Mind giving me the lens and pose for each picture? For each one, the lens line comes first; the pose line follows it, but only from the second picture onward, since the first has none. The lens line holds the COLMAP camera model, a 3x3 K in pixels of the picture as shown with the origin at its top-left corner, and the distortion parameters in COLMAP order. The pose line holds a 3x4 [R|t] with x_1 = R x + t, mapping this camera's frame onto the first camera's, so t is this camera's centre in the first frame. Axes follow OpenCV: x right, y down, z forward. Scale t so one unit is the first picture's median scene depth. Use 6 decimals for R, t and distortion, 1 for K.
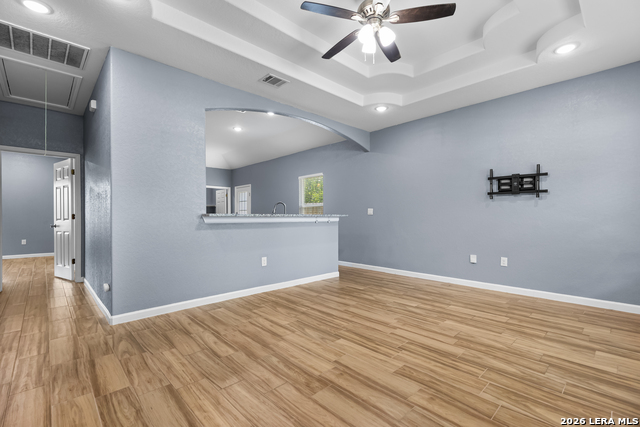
lens RADIAL K [[290.1, 0, 320.3], [0, 290.1, 217.2], [0, 0, 1]] dist [0.008010, -0.000521]
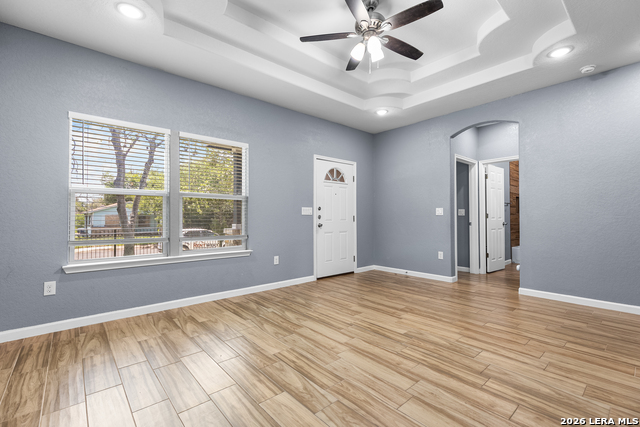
lens RADIAL K [[290.1, 0, 322.3], [0, 290.1, 210.9], [0, 0, 1]] dist [0.008010, -0.000521]
pose [[-0.999364, 0.006979, 0.034961, 0.300074], [0.006282, 0.999780, -0.020021, -0.004367], [-0.035093, -0.019788, -0.999188, 1.917217]]
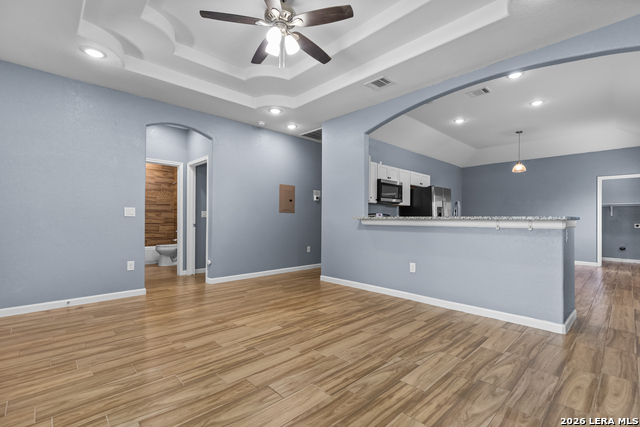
lens RADIAL K [[290.1, 0, 326.7], [0, 290.1, 222.7], [0, 0, 1]] dist [0.008010, -0.000521]
pose [[0.017373, 0.016529, -0.999712, 1.112404], [-0.005009, 0.999852, 0.016444, -0.009240], [0.999837, 0.004722, 0.017453, 1.066841]]
